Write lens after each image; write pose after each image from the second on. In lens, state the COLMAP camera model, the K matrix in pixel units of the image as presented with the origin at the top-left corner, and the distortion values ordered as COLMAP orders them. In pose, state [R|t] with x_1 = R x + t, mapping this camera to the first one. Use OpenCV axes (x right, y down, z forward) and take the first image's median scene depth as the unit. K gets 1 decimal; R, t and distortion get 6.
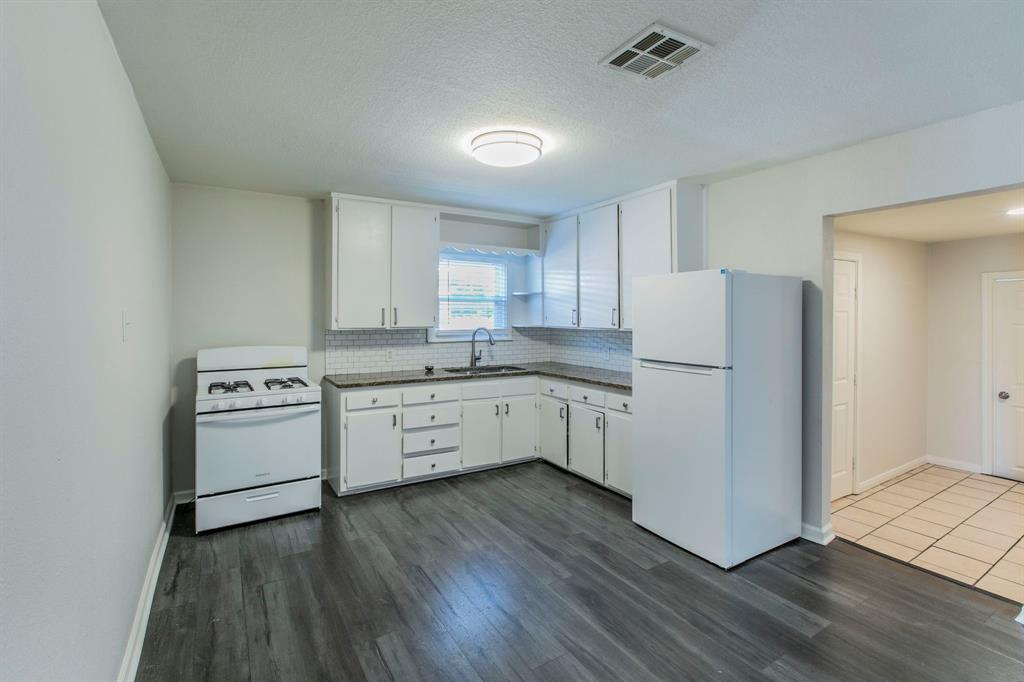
lens RADIAL K [[465.3, 0, 520.5], [0, 465.3, 329.3], [0, 0, 1]] dist [-0.003806, -0.000725]
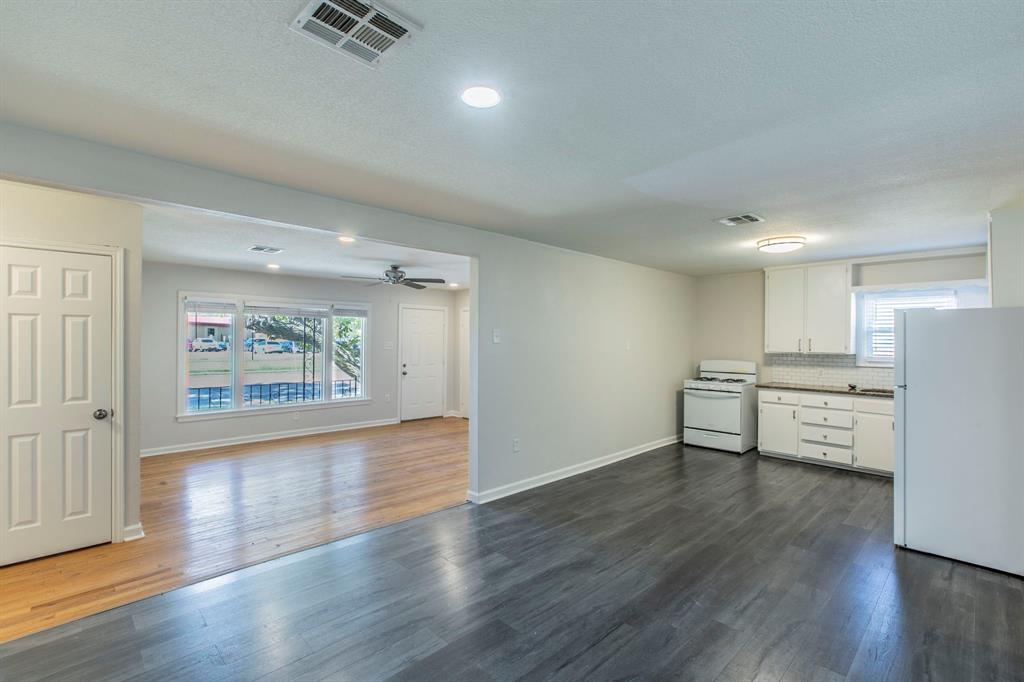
lens RADIAL K [[465.3, 0, 492.3], [0, 465.3, 337.6], [0, 0, 1]] dist [-0.003806, -0.000725]
pose [[0.190725, 0.001580, -0.981642, 1.049283], [-0.028696, 0.999580, -0.003967, -0.019739], [0.981224, 0.028926, 0.190690, -0.261647]]
